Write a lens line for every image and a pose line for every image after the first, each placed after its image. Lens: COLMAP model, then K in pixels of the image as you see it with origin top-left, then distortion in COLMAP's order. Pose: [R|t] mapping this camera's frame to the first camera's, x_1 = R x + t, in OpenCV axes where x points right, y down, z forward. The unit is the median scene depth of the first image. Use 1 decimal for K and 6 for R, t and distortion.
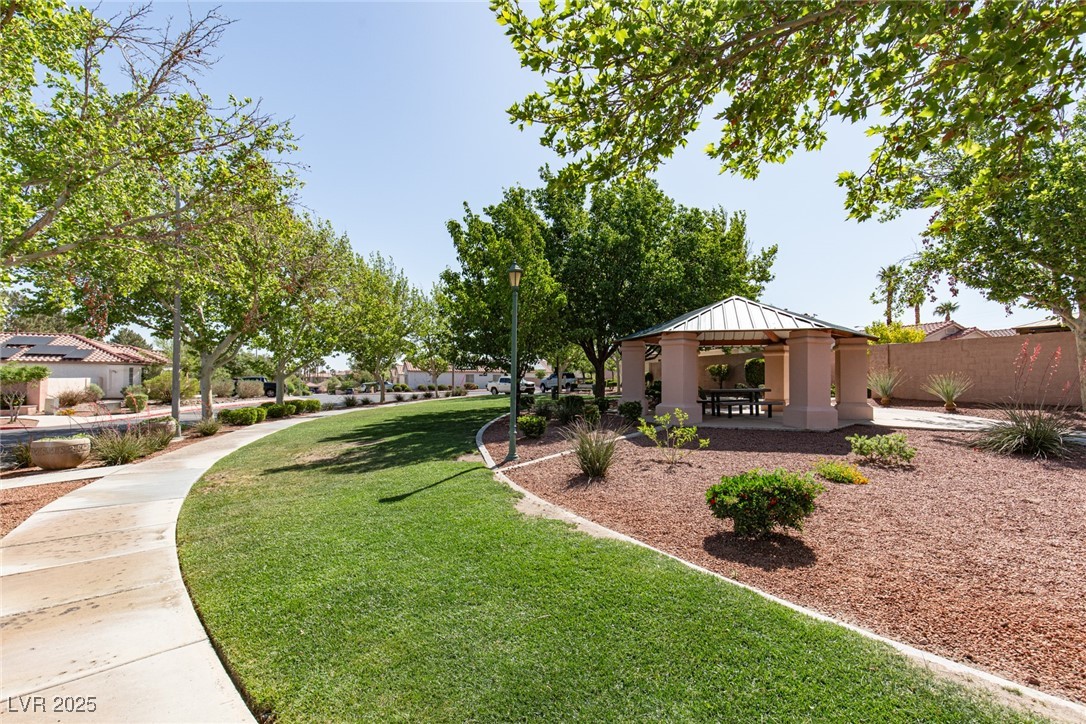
lens RADIAL K [[502.2, 0, 543.0], [0, 502.2, 365.6], [0, 0, 1]] dist [-0.002907, -0.000181]
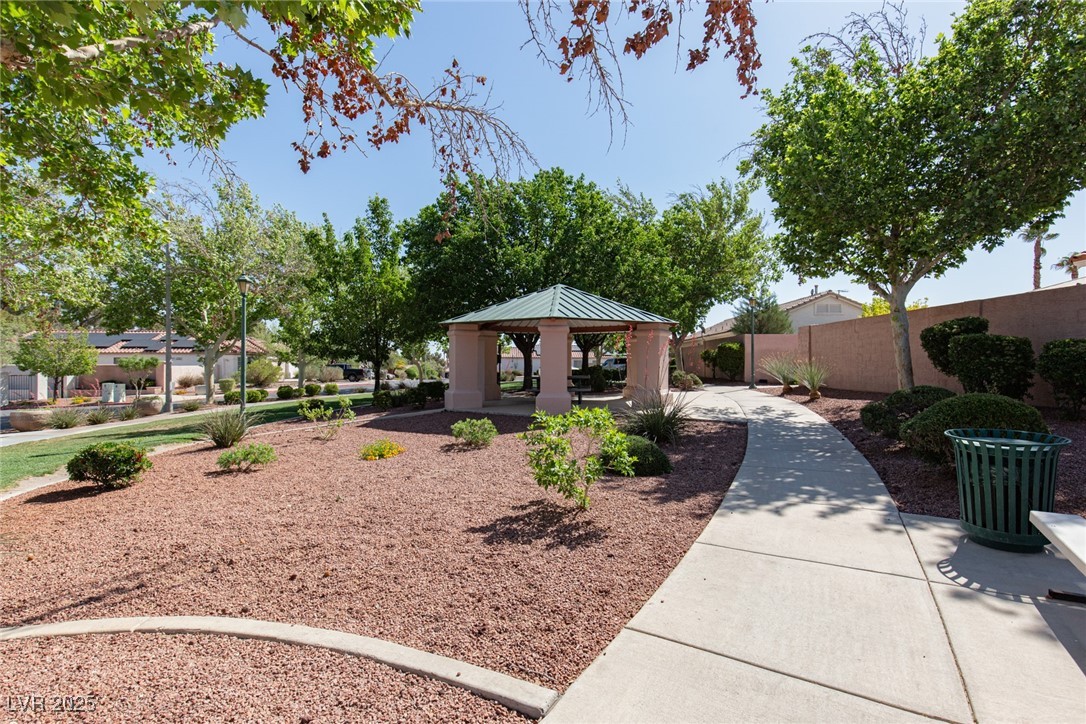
lens RADIAL K [[502.2, 0, 540.6], [0, 502.2, 356.3], [0, 0, 1]] dist [-0.002907, -0.000181]
pose [[0.971949, -0.006479, -0.235103, 0.404061], [0.008878, 0.999919, 0.009148, -0.001611], [0.235025, -0.010978, 0.971927, -0.006205]]
